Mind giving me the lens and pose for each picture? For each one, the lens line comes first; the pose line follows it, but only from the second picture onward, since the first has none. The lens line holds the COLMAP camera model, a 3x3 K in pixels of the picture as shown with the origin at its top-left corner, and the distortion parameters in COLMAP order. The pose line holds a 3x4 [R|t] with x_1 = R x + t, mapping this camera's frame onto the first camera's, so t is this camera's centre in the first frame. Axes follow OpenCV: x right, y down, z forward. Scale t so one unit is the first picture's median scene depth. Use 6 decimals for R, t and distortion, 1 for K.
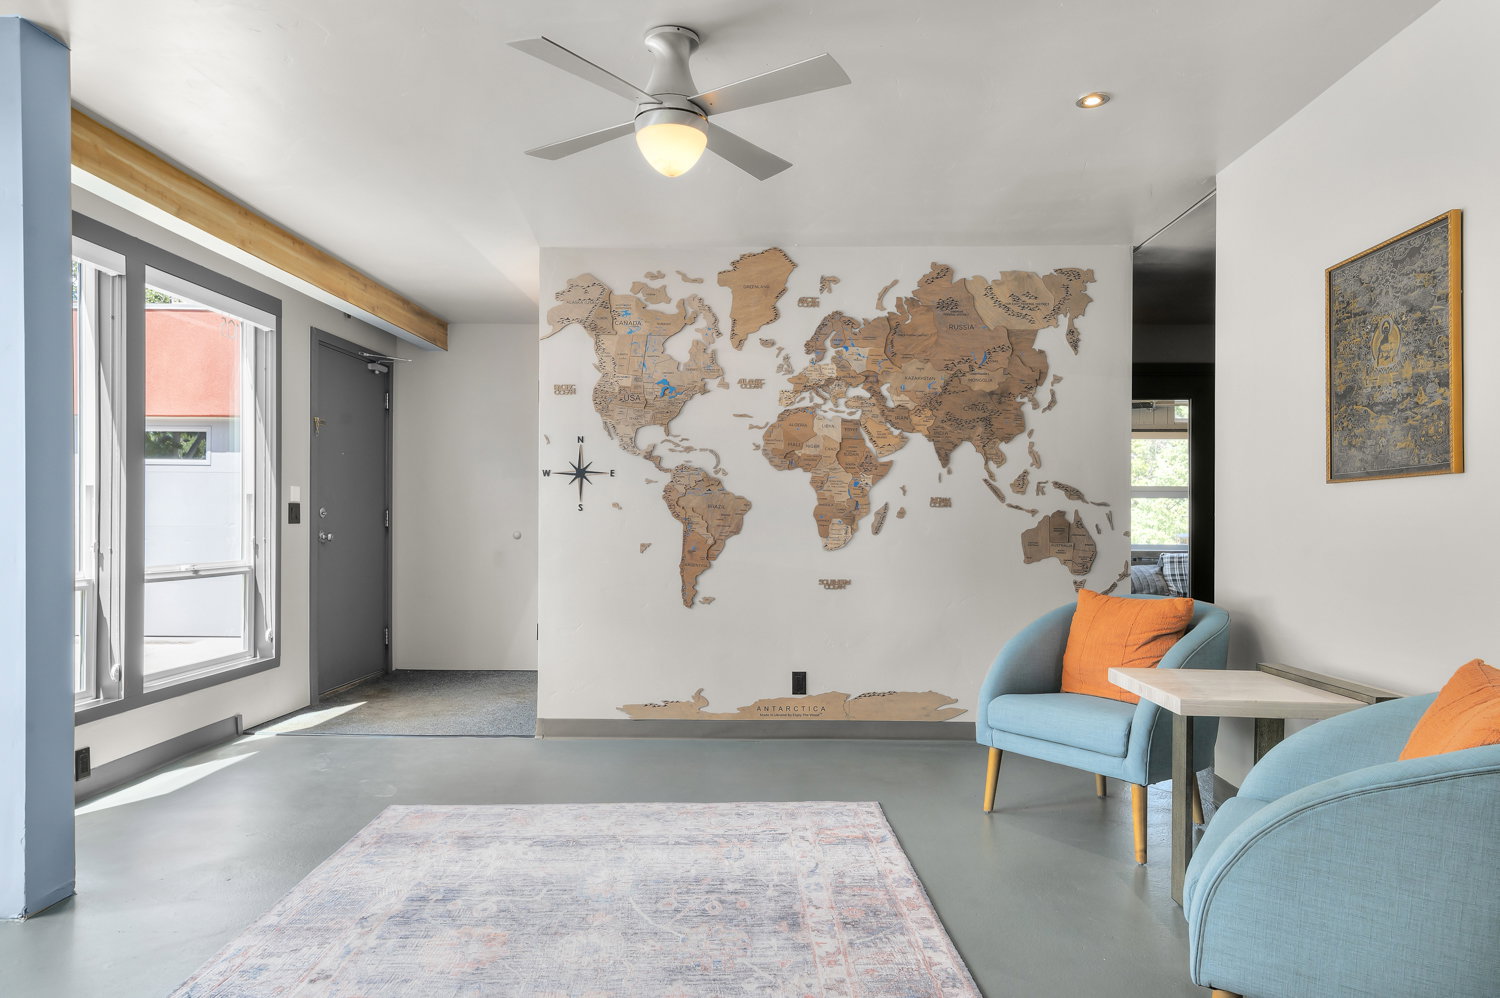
lens RADIAL K [[939.0, 0, 770.1], [0, 939.0, 517.1], [0, 0, 1]] dist [0.025058, -0.000131]
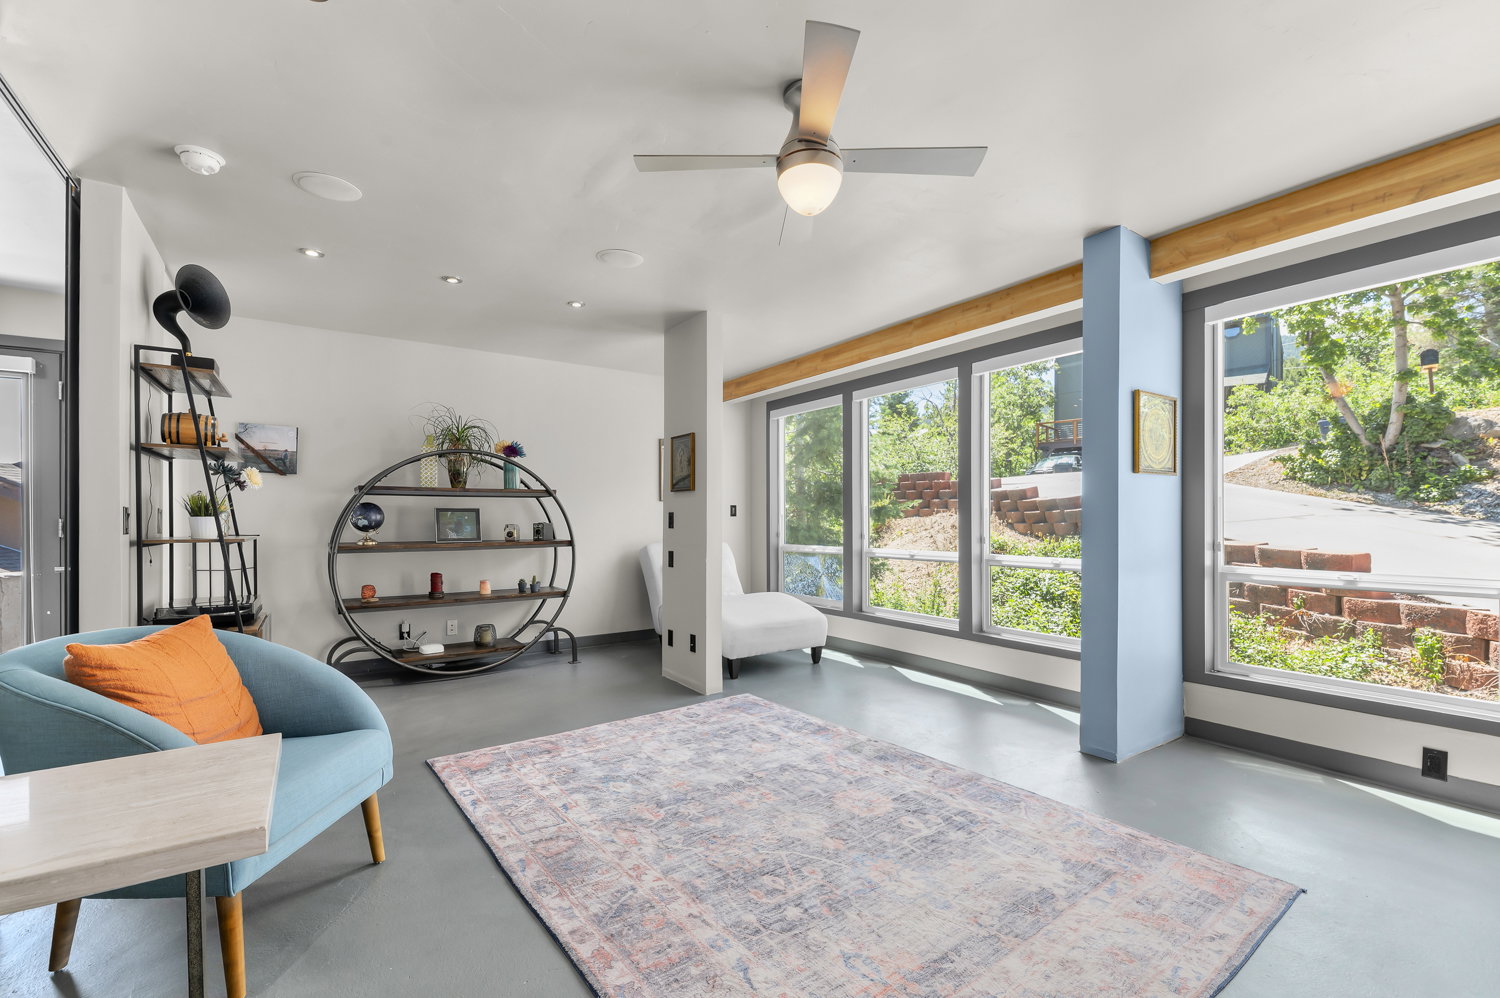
lens RADIAL K [[649.9, 0, 756.0], [0, 649.9, 521.7], [0, 0, 1]] dist [0.015461, -0.010416]
pose [[-0.820933, -0.000206, -0.571024, 0.355394], [-0.000667, 1.000000, 0.000598, -0.002661], [0.571024, 0.000872, -0.820933, 1.470401]]
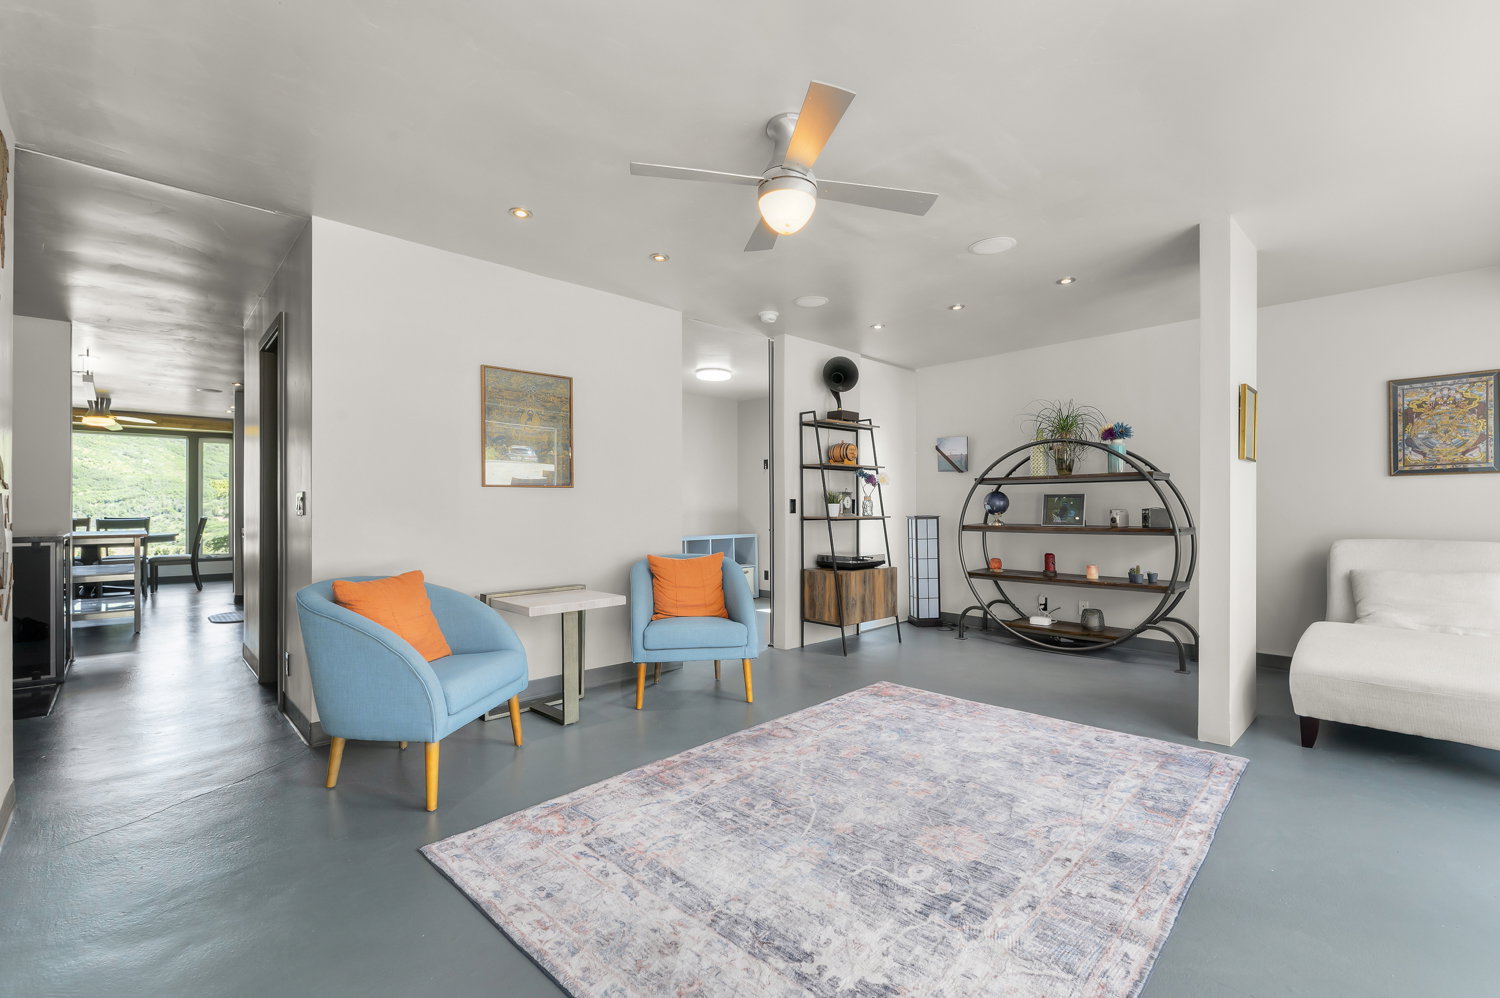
lens RADIAL K [[647.8, 0, 748.8], [0, 647.8, 506.5], [0, 0, 1]] dist [0.003083, -0.000179]
pose [[-0.695772, -0.004647, 0.718248, -0.633489], [-0.003617, 0.999989, 0.002966, -0.004724], [-0.718254, -0.000534, -0.695781, 1.506033]]
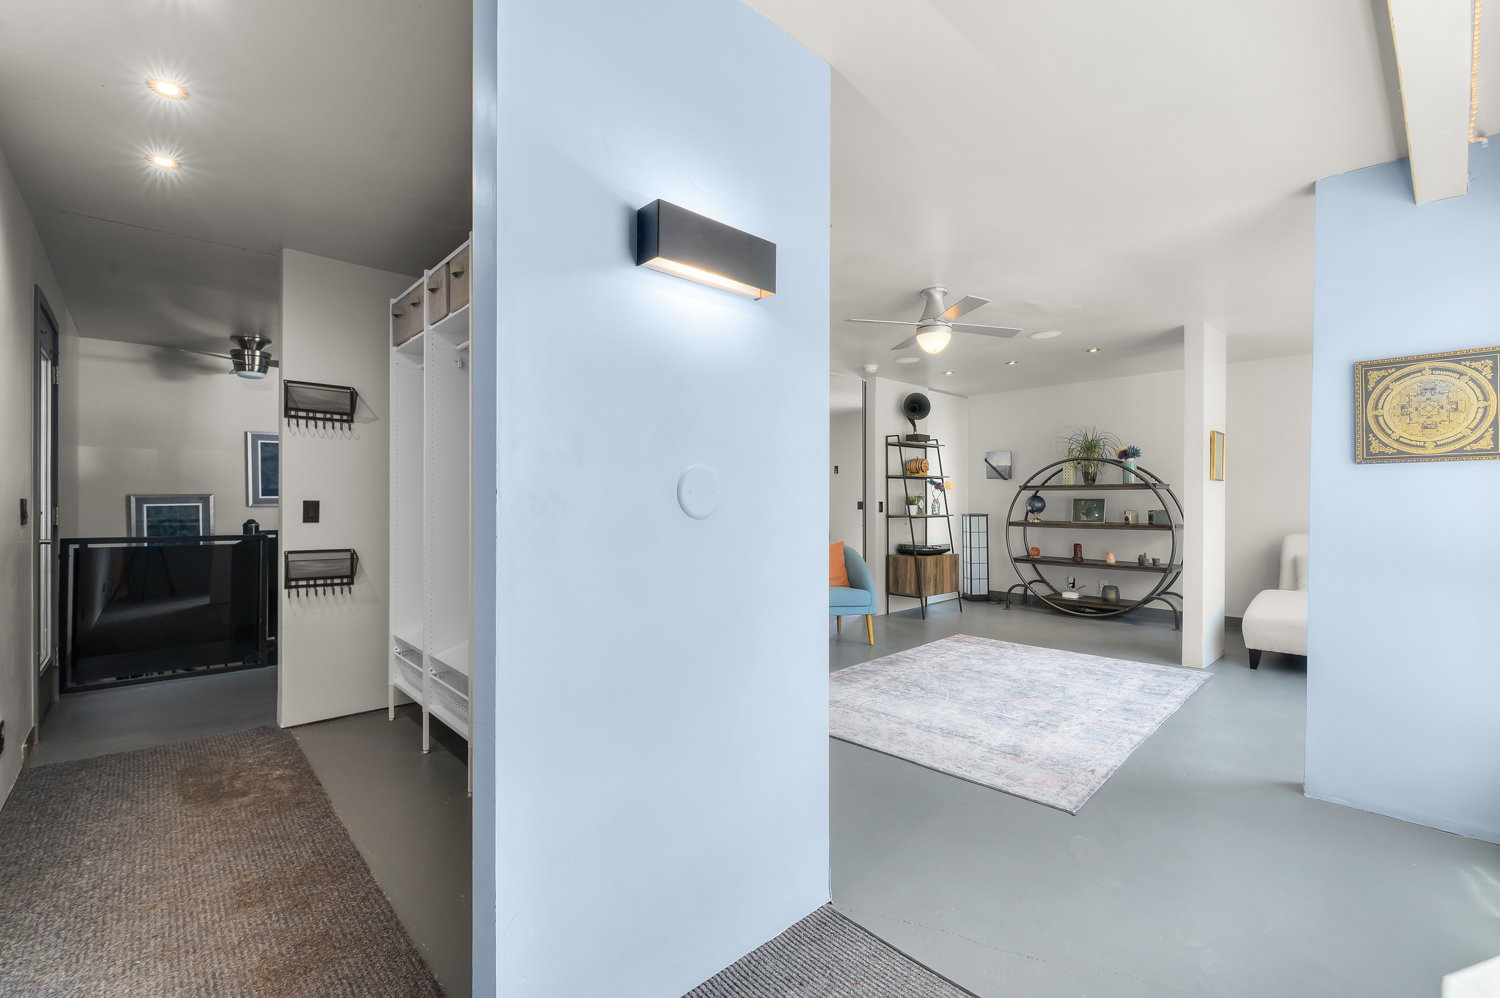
lens RADIAL K [[647.5, 0, 750.0], [0, 647.5, 499.0], [0, 0, 1]] dist [0.012347, -0.010203]
pose [[-0.684428, -0.006280, 0.729054, -0.825257], [-0.006483, 0.999976, 0.002528, -0.032371], [-0.729052, -0.002996, -0.684452, 2.132682]]
